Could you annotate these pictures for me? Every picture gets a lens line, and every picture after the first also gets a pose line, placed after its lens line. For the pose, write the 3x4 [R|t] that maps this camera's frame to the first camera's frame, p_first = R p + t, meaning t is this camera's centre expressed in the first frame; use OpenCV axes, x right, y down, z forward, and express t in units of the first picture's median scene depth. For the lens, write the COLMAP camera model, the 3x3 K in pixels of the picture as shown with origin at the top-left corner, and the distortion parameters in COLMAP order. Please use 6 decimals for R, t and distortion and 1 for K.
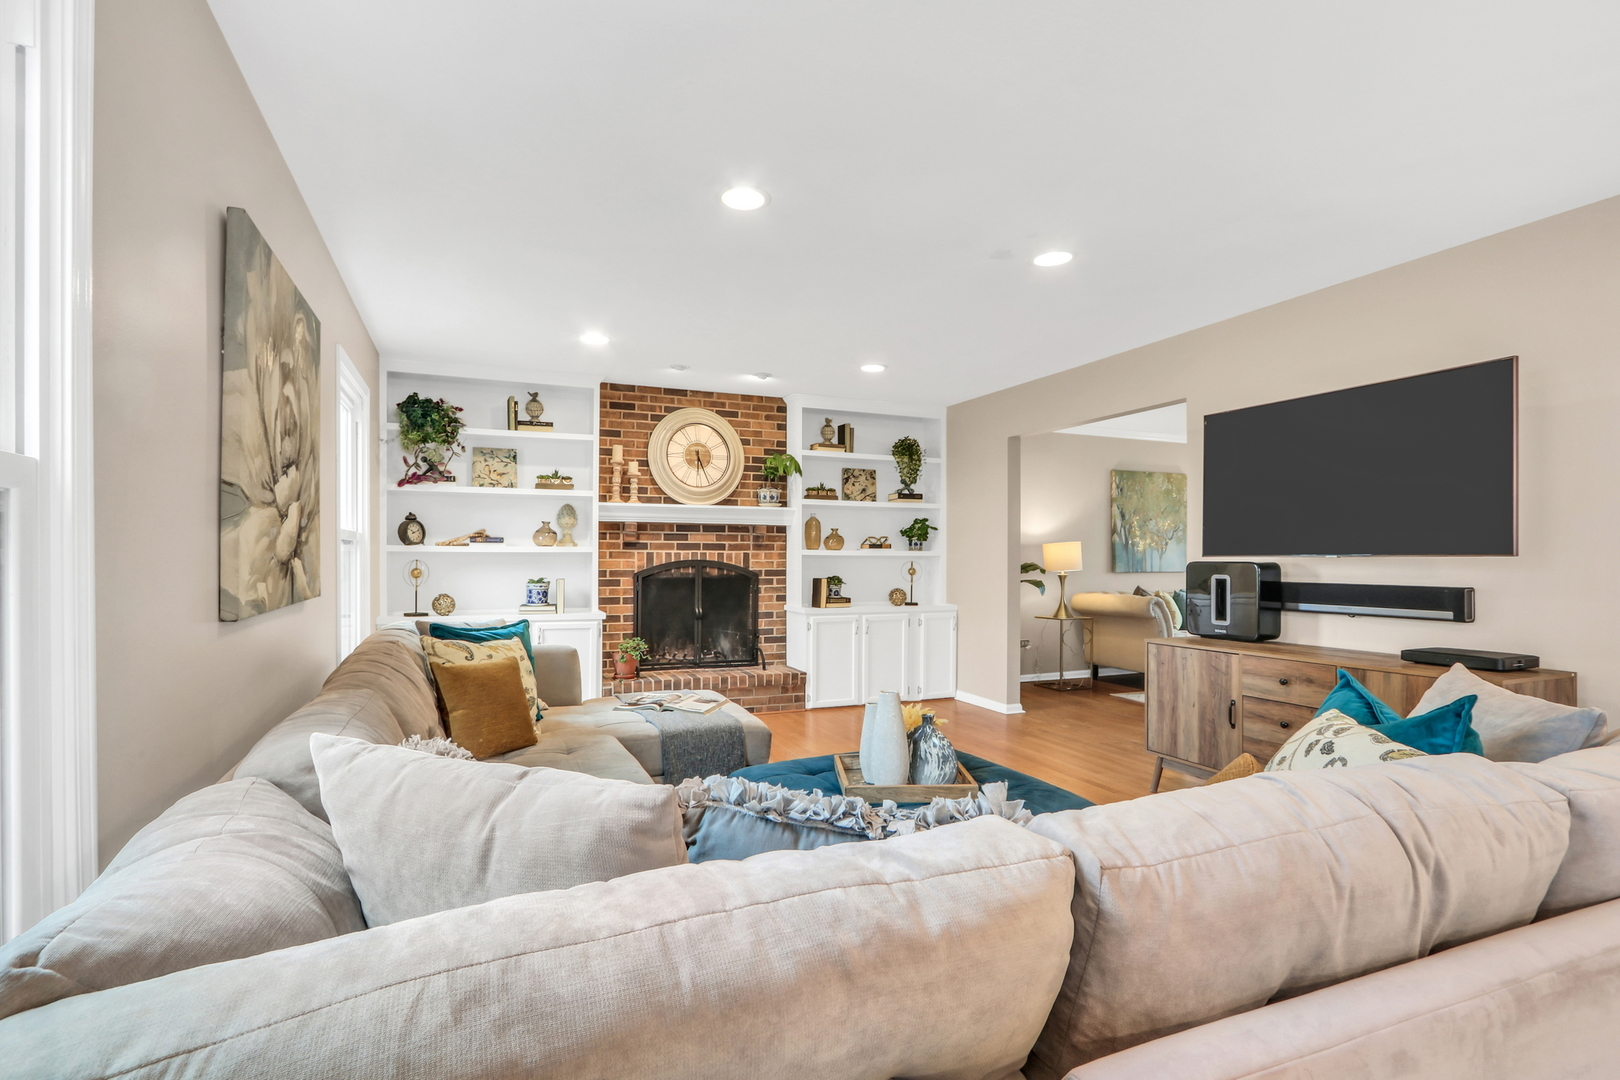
lens RADIAL K [[760.7, 0, 801.9], [0, 760.7, 558.1], [0, 0, 1]] dist [0.001011, 0.000239]
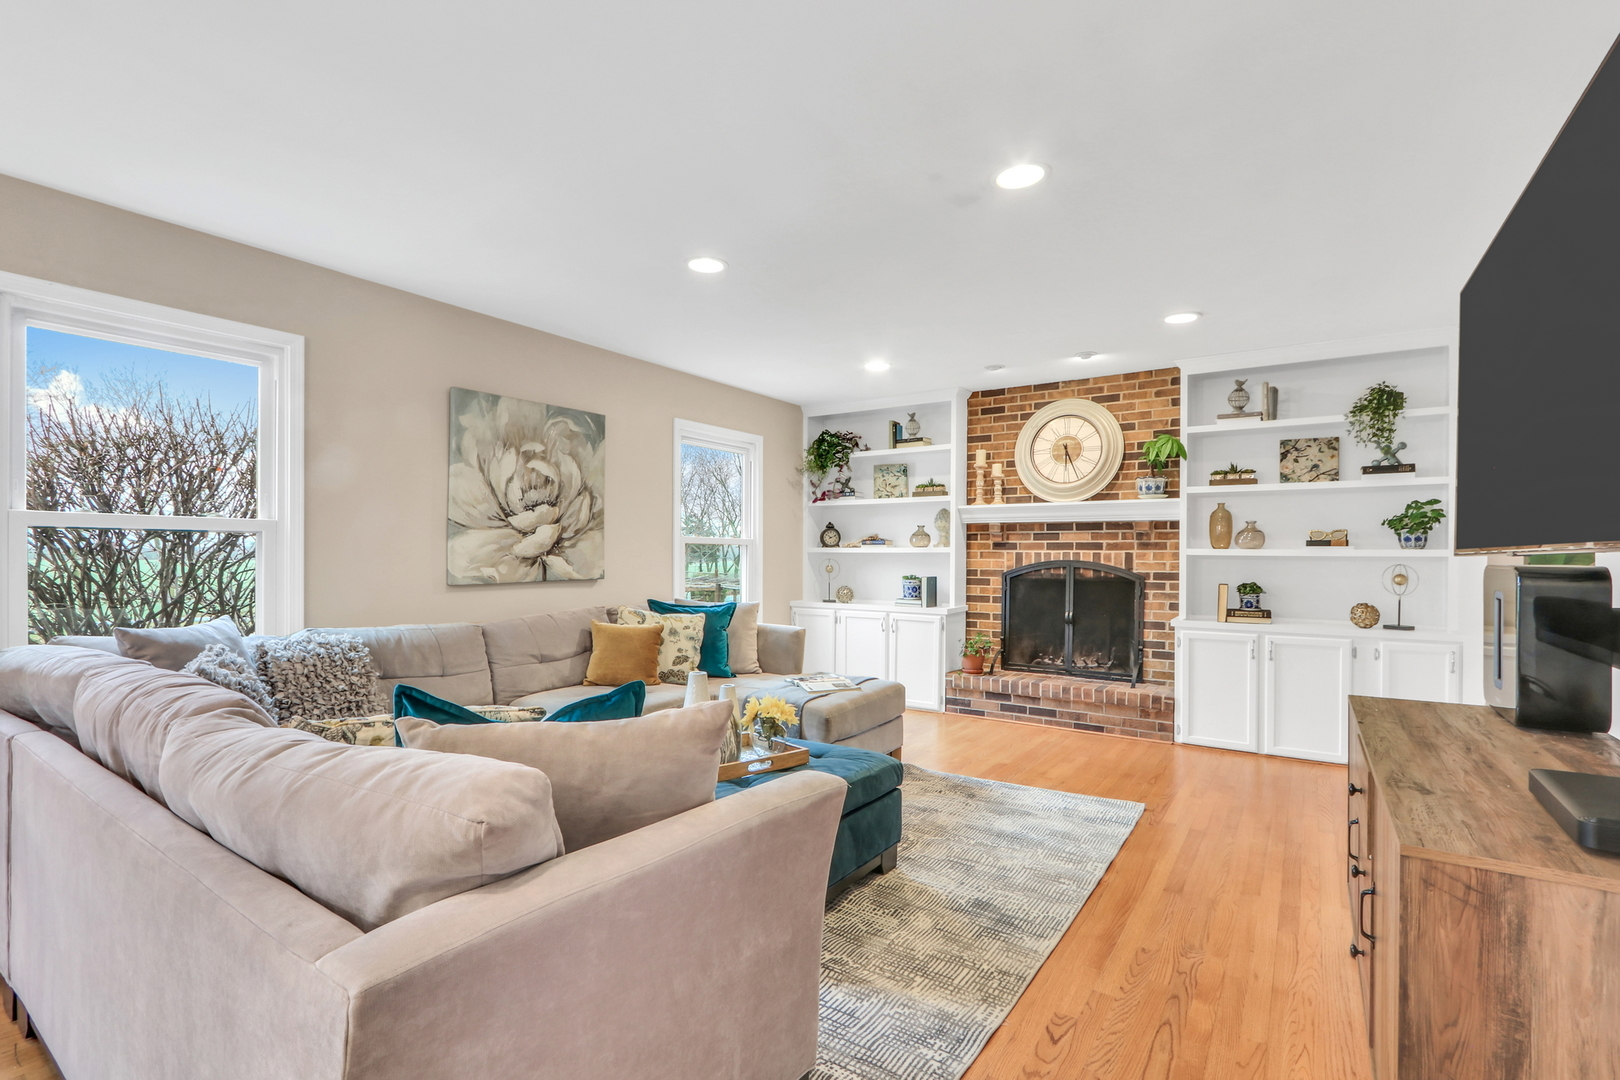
lens RADIAL K [[760.7, 0, 801.9], [0, 760.7, 558.1], [0, 0, 1]] dist [0.001011, 0.000239]
pose [[0.561181, 0.002373, -0.827690, 0.456139], [-0.005414, 0.999985, -0.000804, 0.002115], [0.827675, 0.004932, 0.561185, 0.200571]]
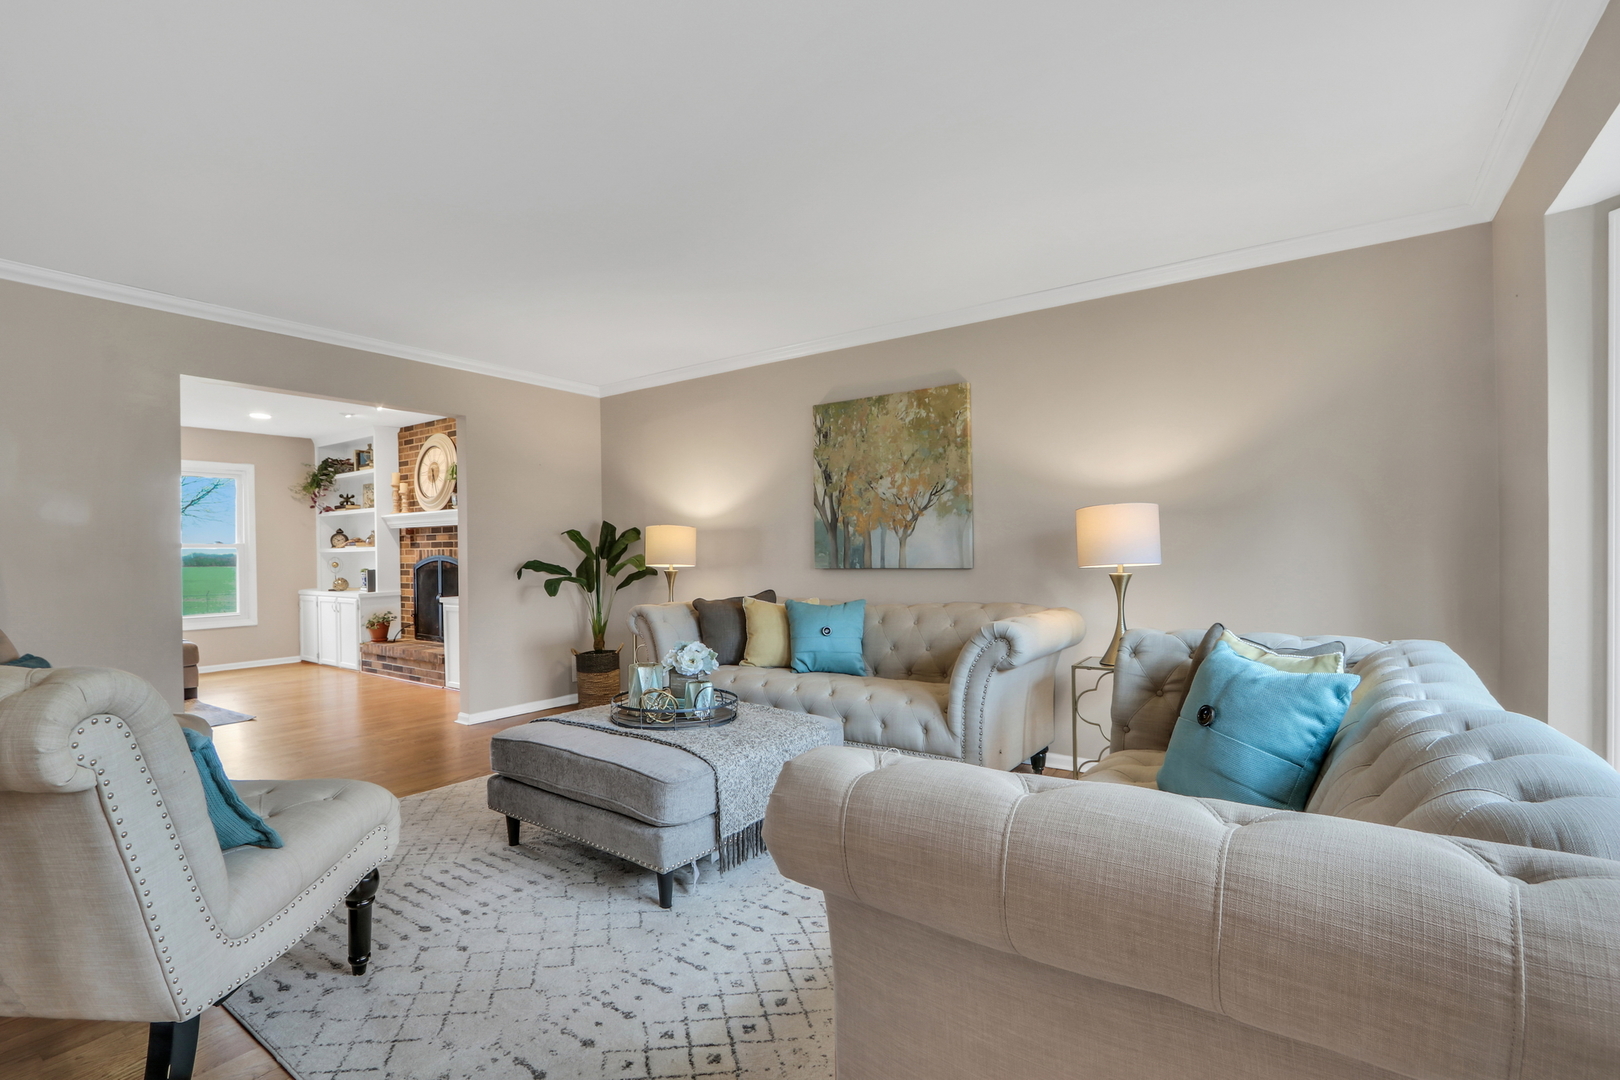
lens RADIAL K [[760.7, 0, 801.9], [0, 760.7, 558.1], [0, 0, 1]] dist [0.001011, 0.000239]
pose [[0.512846, -0.007260, -0.858450, 1.237846], [0.008003, 0.999961, -0.003676, 0.016204], [0.858443, -0.004985, 0.512885, 0.873239]]
